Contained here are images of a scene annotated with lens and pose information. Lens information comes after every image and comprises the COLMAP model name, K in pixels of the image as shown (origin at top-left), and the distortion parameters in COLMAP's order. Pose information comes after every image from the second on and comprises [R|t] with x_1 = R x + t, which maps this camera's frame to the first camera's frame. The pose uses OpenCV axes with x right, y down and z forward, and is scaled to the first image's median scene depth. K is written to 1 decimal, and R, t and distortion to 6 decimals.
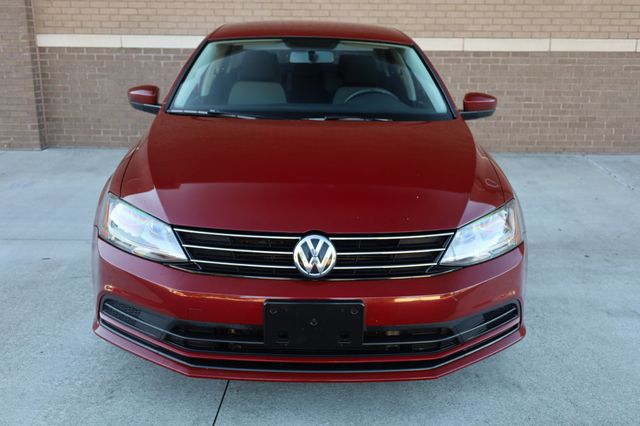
lens RADIAL K [[664.8, 0, 323.5], [0, 664.8, 212.7], [0, 0, 1]] dist [0.008194, 0.000000]
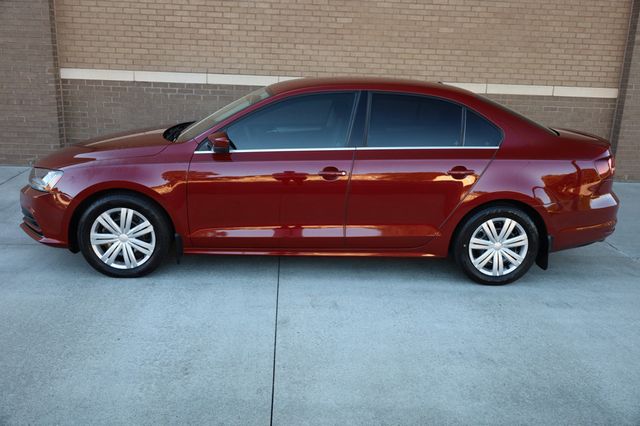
lens RADIAL K [[579.1, 0, 318.4], [0, 579.1, 210.9], [0, 0, 1]] dist [0.000487, -0.000753]
pose [[0.996471, 0.008073, 0.083554, -0.061839], [-0.007280, 0.999926, -0.009790, -0.010113], [-0.083627, 0.009147, 0.996455, -0.051325]]
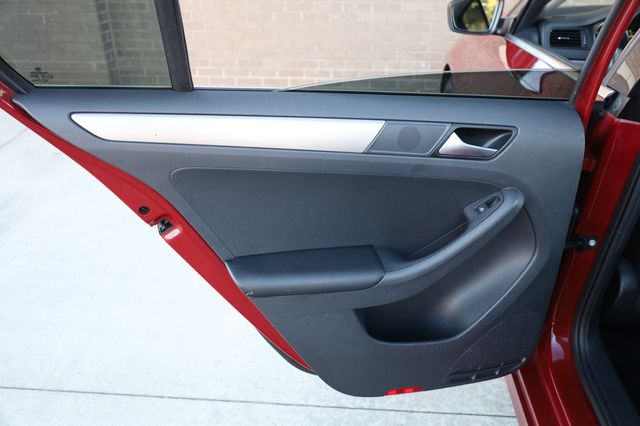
lens RADIAL K [[545.3, 0, 320.8], [0, 545.3, 212.8], [0, 0, 1]] dist [-0.009624, 0.004722]
pose [[0.997785, 0.015606, -0.064663, -0.174098], [-0.001282, 0.976422, 0.215868, -0.104735], [0.066507, -0.215307, 0.974279, 0.445546]]
